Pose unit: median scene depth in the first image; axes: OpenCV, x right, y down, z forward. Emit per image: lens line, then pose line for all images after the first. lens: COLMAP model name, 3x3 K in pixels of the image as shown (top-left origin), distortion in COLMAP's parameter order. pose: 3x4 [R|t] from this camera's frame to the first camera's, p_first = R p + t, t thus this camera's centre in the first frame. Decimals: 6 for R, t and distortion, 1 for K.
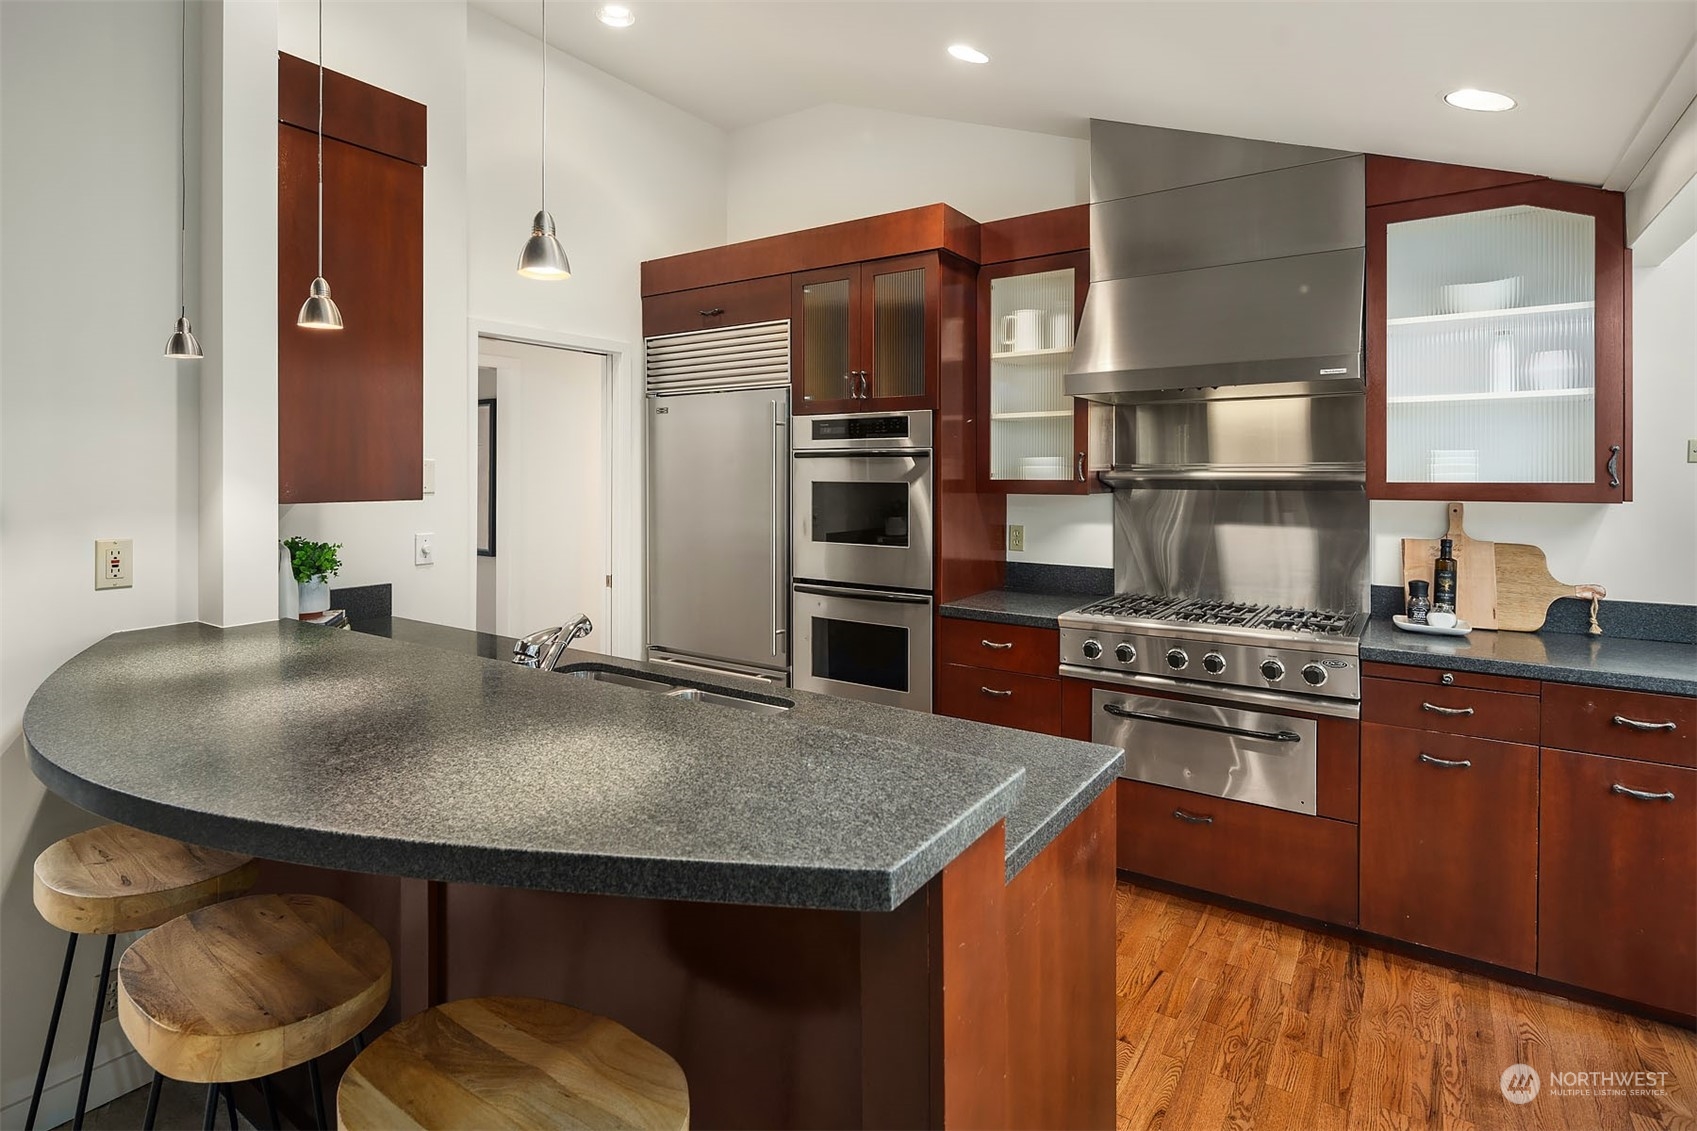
lens RADIAL K [[849.2, 0, 843.1], [0, 849.2, 475.5], [0, 0, 1]] dist [-0.001217, -0.000973]
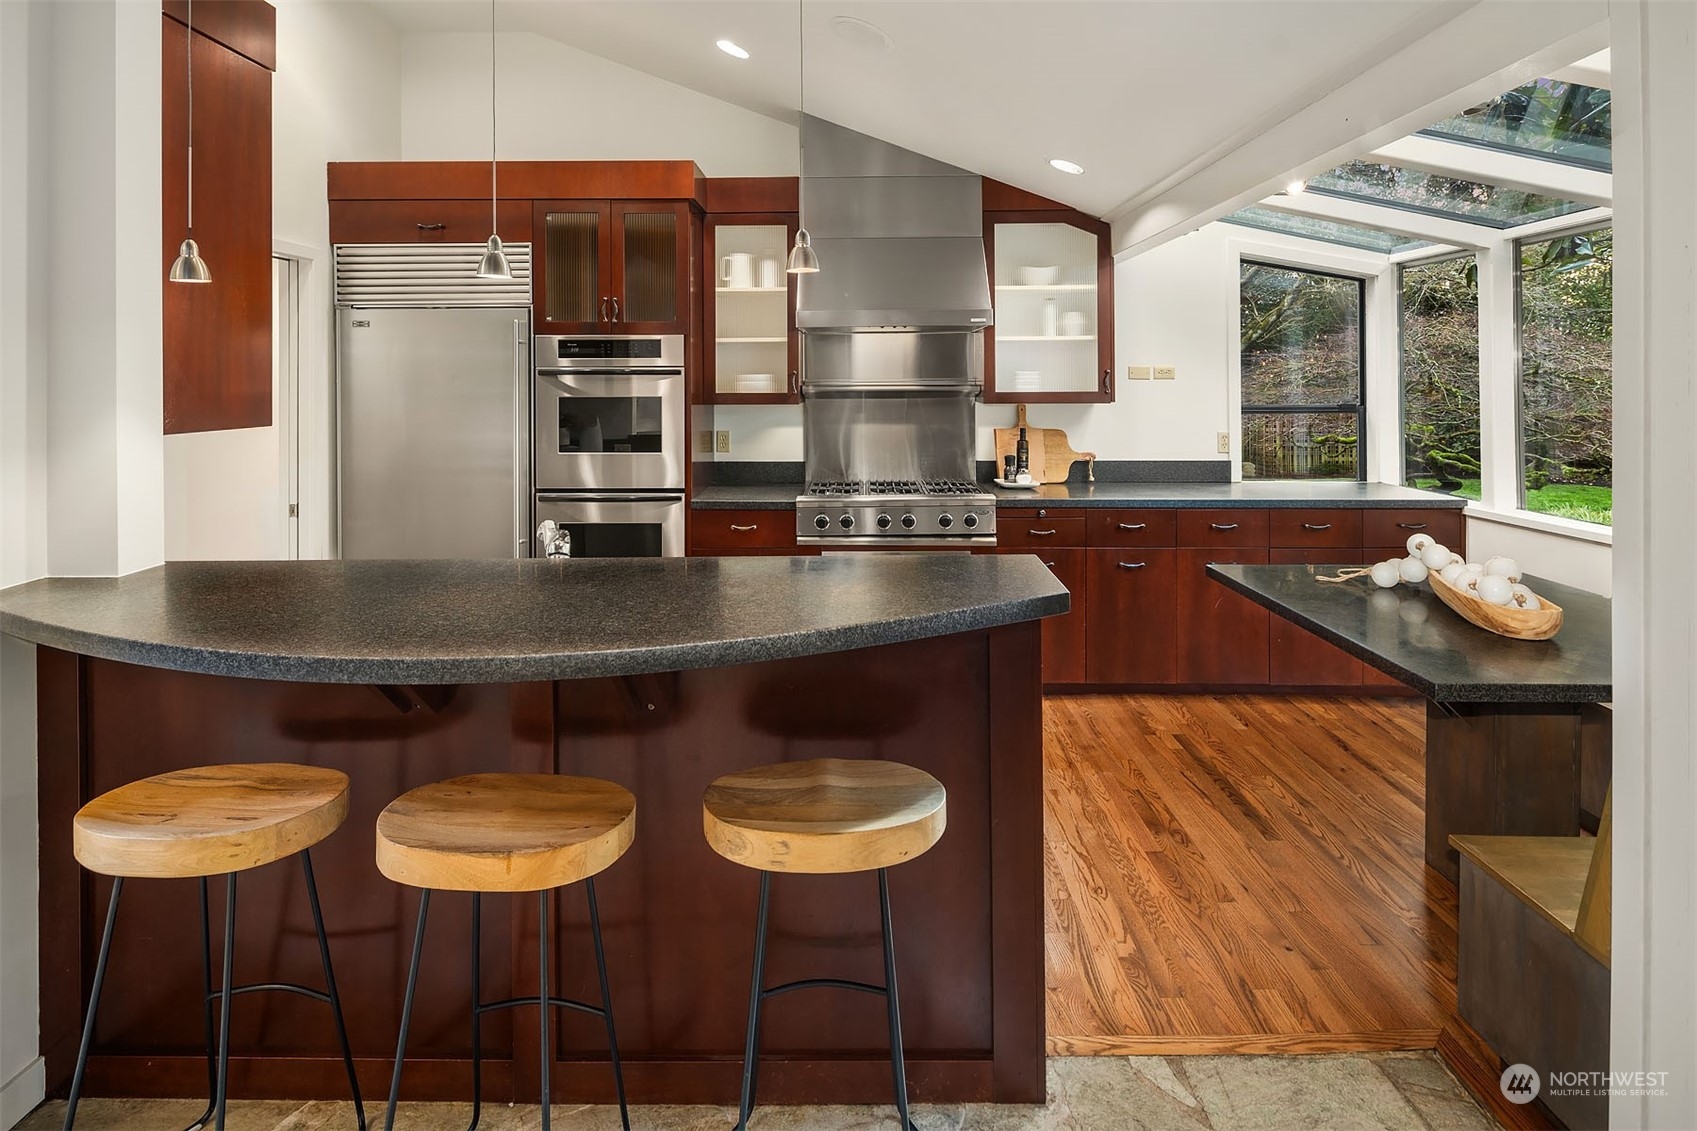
lens RADIAL K [[844.9, 0, 846.6], [0, 844.9, 379.1], [0, 0, 1]] dist [0.001510, 0.000027]
pose [[0.828110, -0.004441, 0.560547, -0.371396], [0.007226, 0.999970, -0.002752, -0.011299], [-0.560518, 0.006330, 0.828118, -0.096223]]
